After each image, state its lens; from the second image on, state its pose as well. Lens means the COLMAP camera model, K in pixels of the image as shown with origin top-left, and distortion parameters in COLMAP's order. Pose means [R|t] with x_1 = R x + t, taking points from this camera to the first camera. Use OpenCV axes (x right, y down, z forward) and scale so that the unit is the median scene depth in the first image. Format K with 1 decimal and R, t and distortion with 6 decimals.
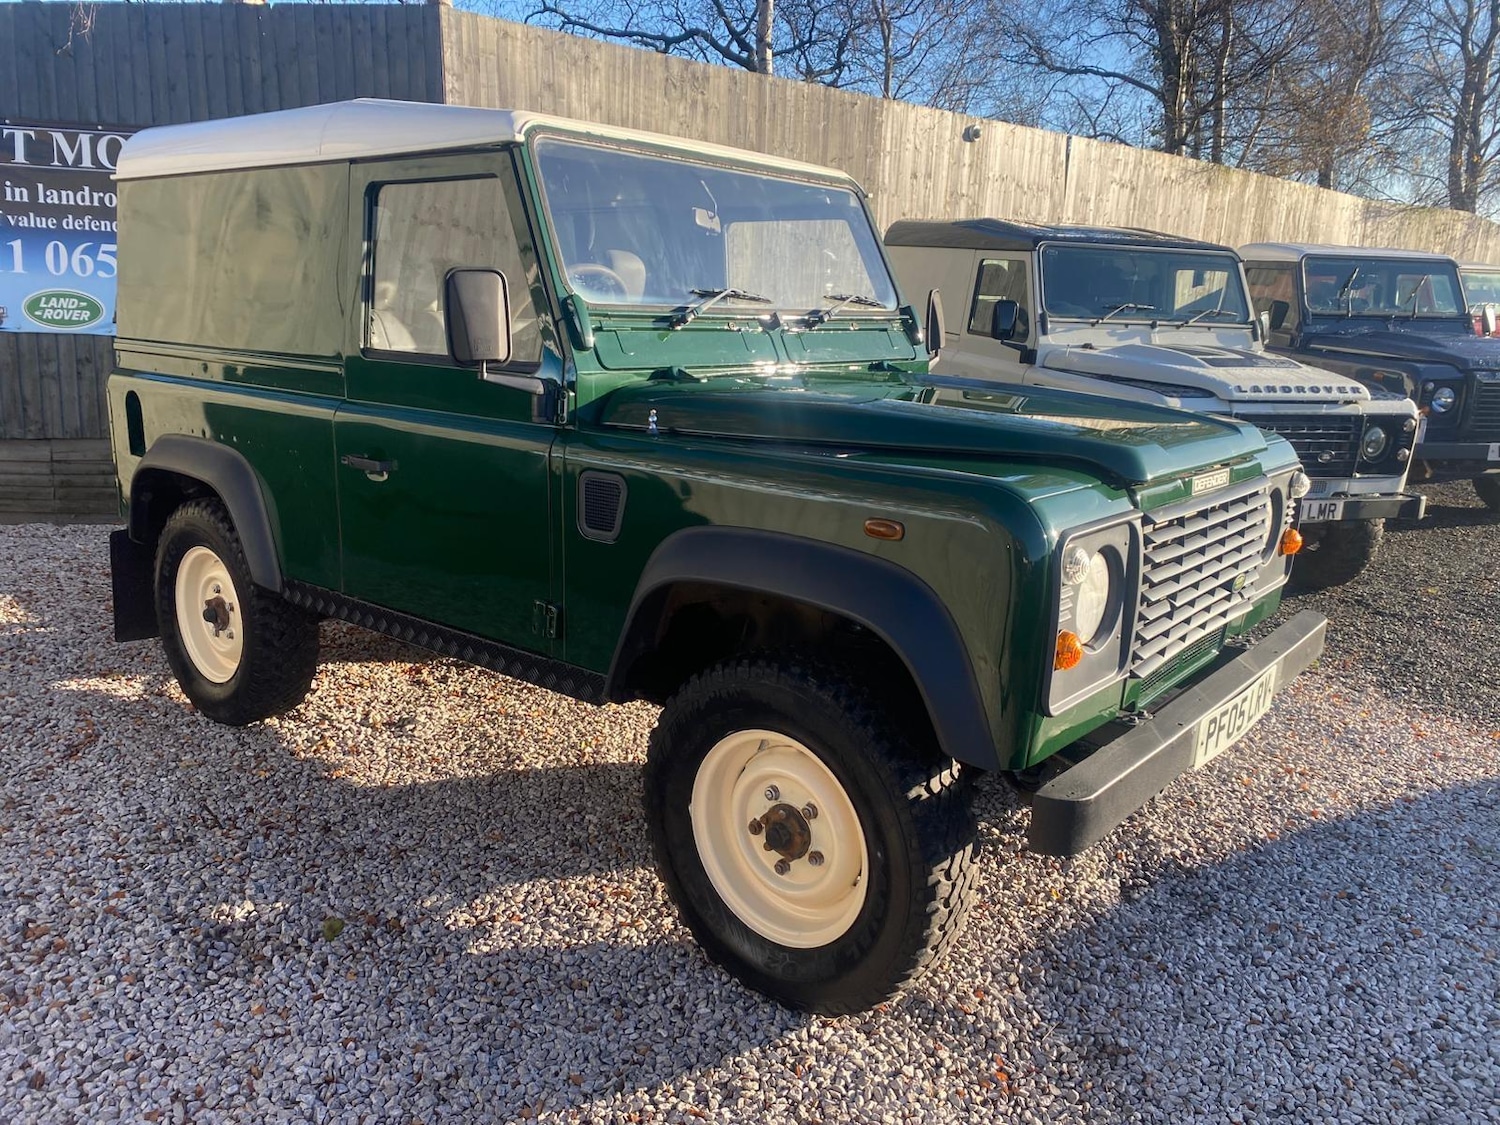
lens RADIAL K [[1138.0, 0, 771.4], [0, 1138.0, 566.1], [0, 0, 1]] dist [0.008564, -0.002550]
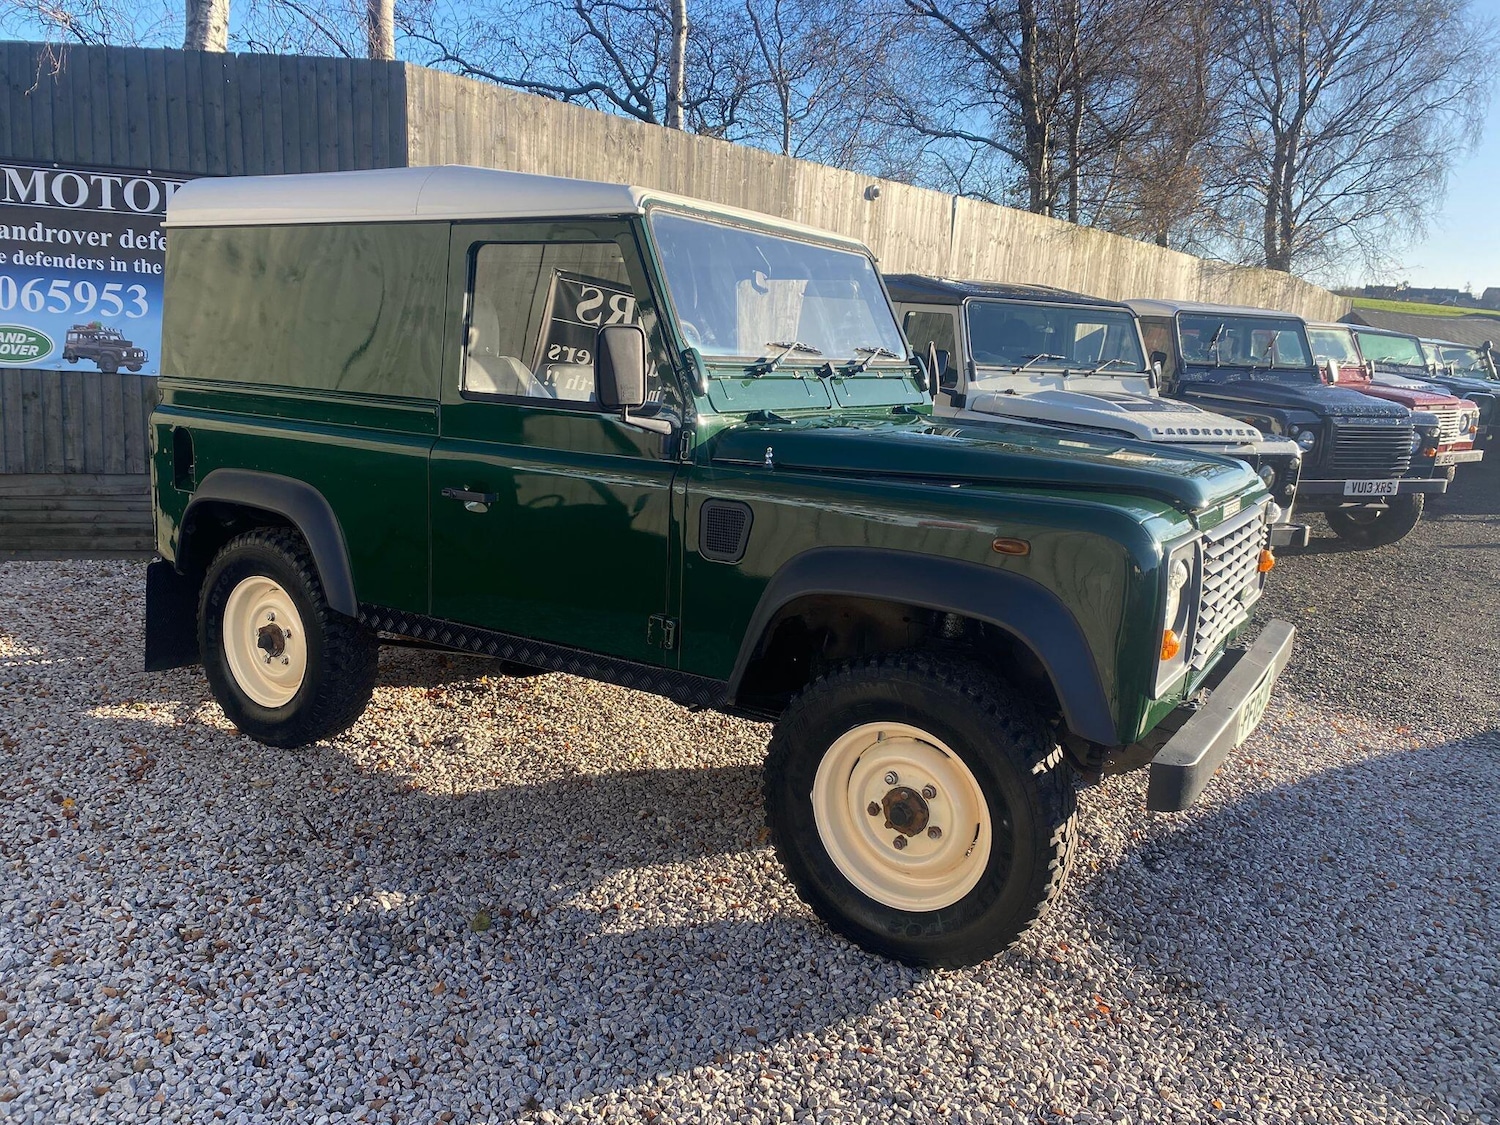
lens RADIAL K [[1135.9, 0, 755.6], [0, 1135.9, 549.6], [0, 0, 1]] dist [0.009095, -0.003182]
pose [[0.992822, -0.006535, 0.119419, -0.187534], [0.012158, 0.998848, -0.046417, 0.013676], [-0.118978, 0.047536, 0.991758, -0.095855]]
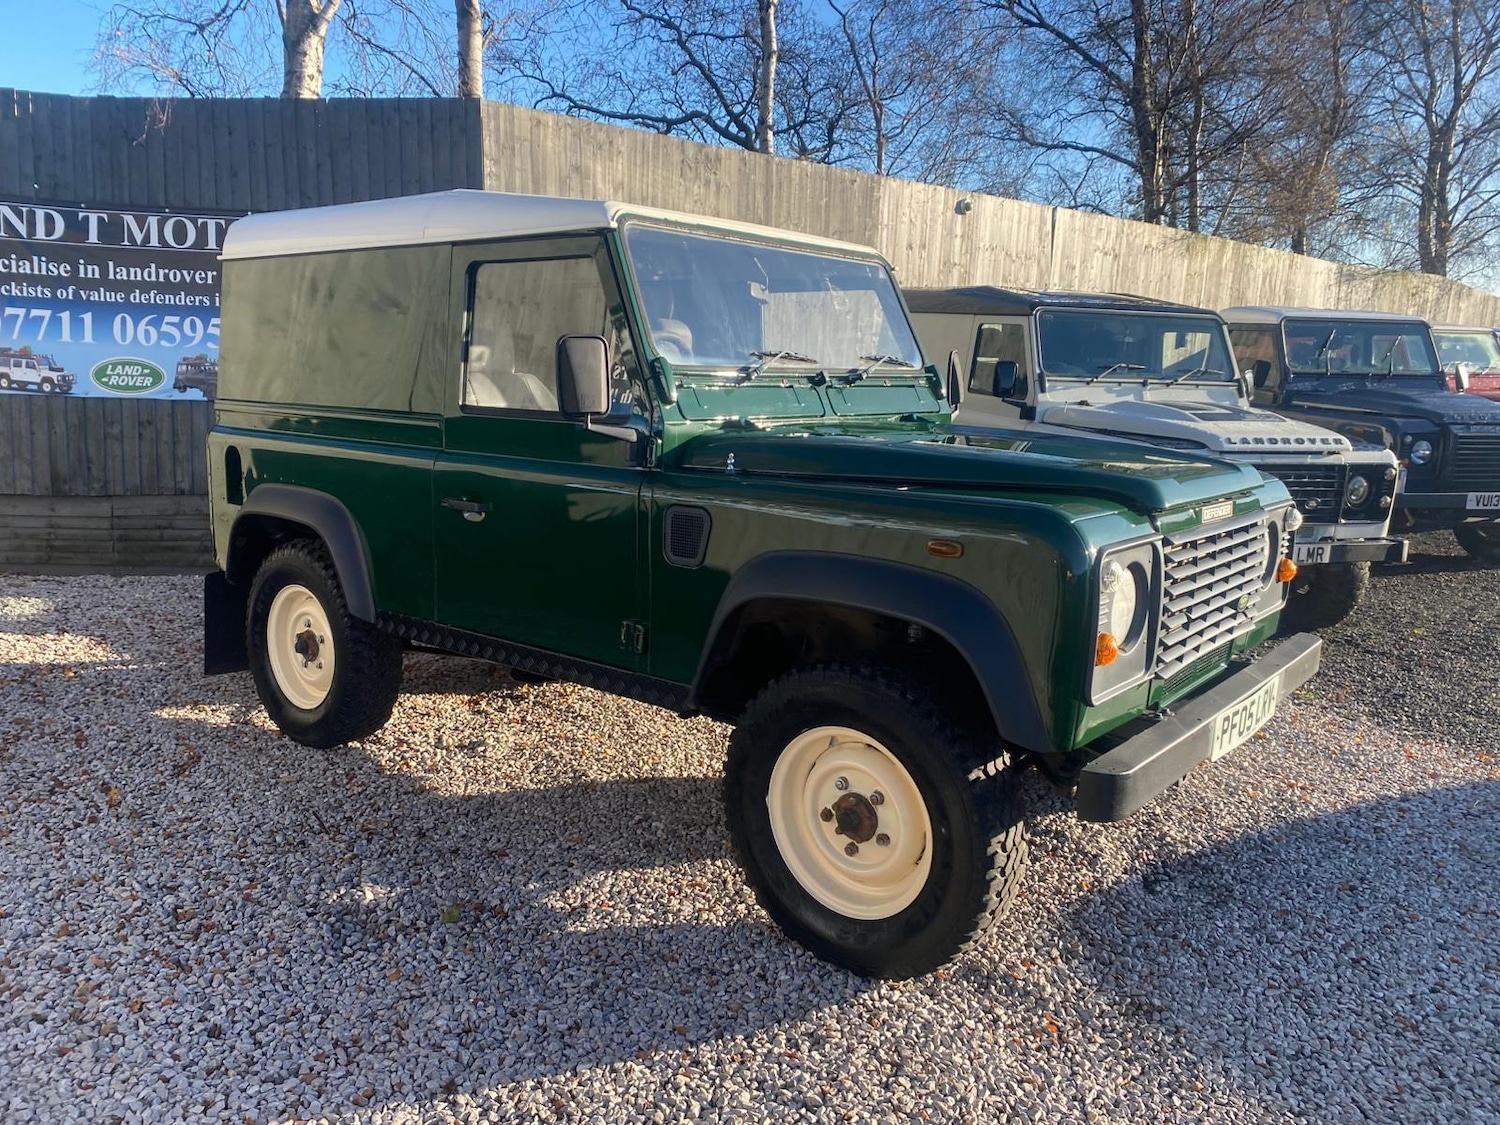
lens RADIAL K [[1136.5, 0, 744.2], [0, 1136.5, 558.1], [0, 0, 1]] dist [0.009482, -0.003771]
pose [[0.999946, -0.005546, -0.008734, -0.059760], [0.005000, 0.998102, -0.061373, 0.029326], [0.009058, 0.061327, 0.998077, -0.107952]]
